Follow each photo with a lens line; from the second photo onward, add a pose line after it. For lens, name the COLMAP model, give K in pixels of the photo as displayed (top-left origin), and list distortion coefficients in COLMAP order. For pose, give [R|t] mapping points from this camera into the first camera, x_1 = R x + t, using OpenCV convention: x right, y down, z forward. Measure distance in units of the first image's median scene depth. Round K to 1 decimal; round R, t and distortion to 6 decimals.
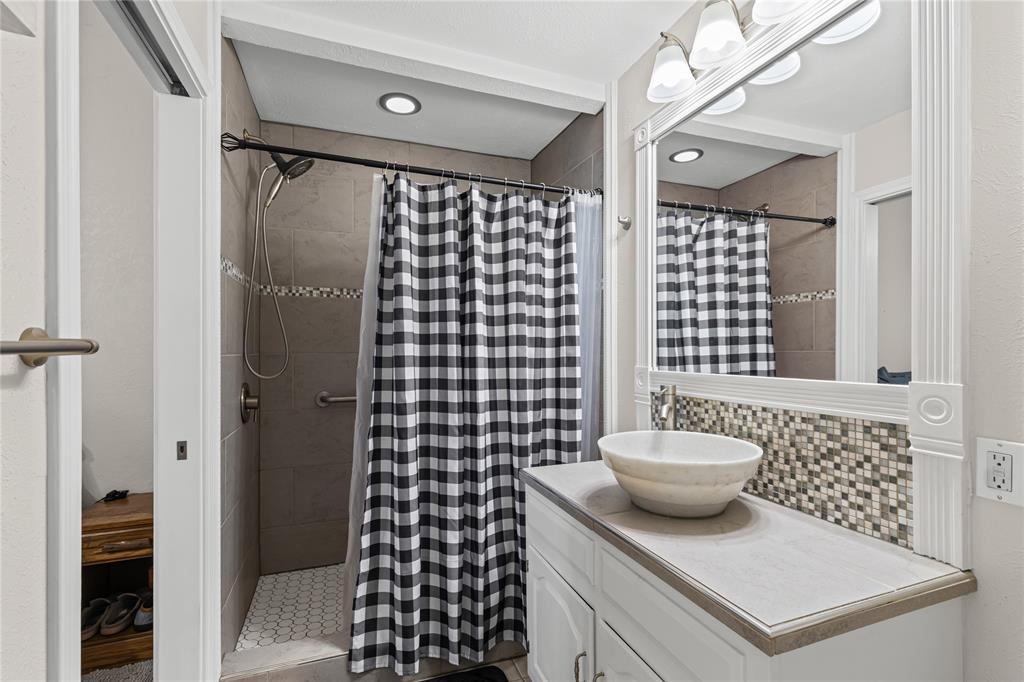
lens RADIAL K [[464.3, 0, 512.5], [0, 464.3, 344.6], [0, 0, 1]] dist [0.005765, 0.000718]
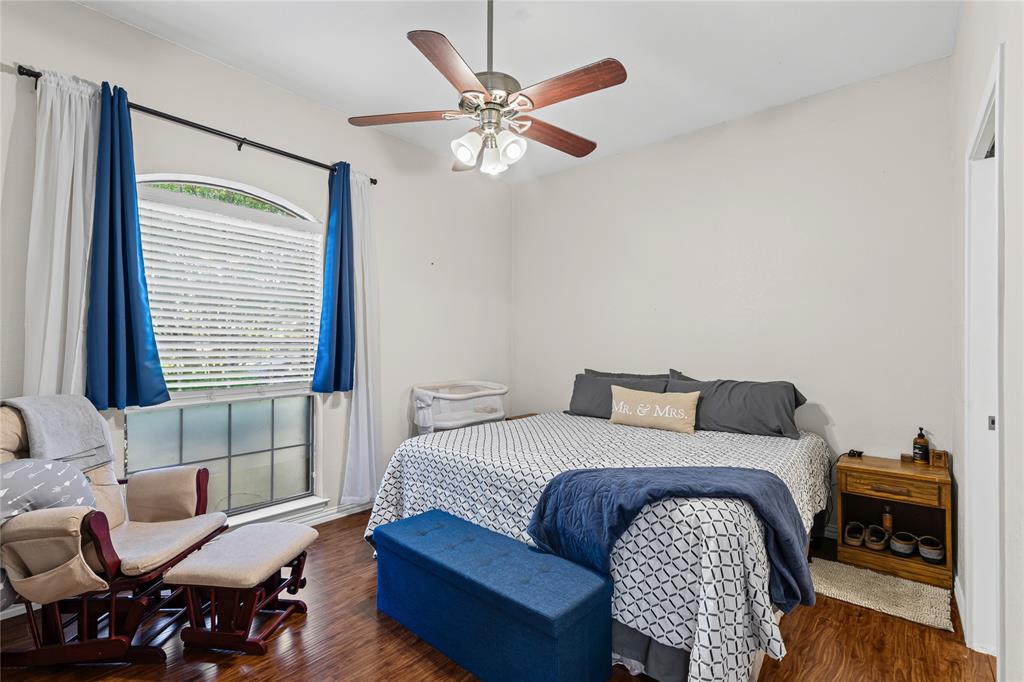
lens RADIAL K [[464.3, 0, 512.0], [0, 464.3, 341.4], [0, 0, 1]] dist [0.005765, 0.000718]
pose [[0.484744, -0.006371, -0.874633, -0.176543], [0.001015, 0.999977, -0.006722, 0.000461], [0.874656, 0.002371, 0.484739, -0.736409]]
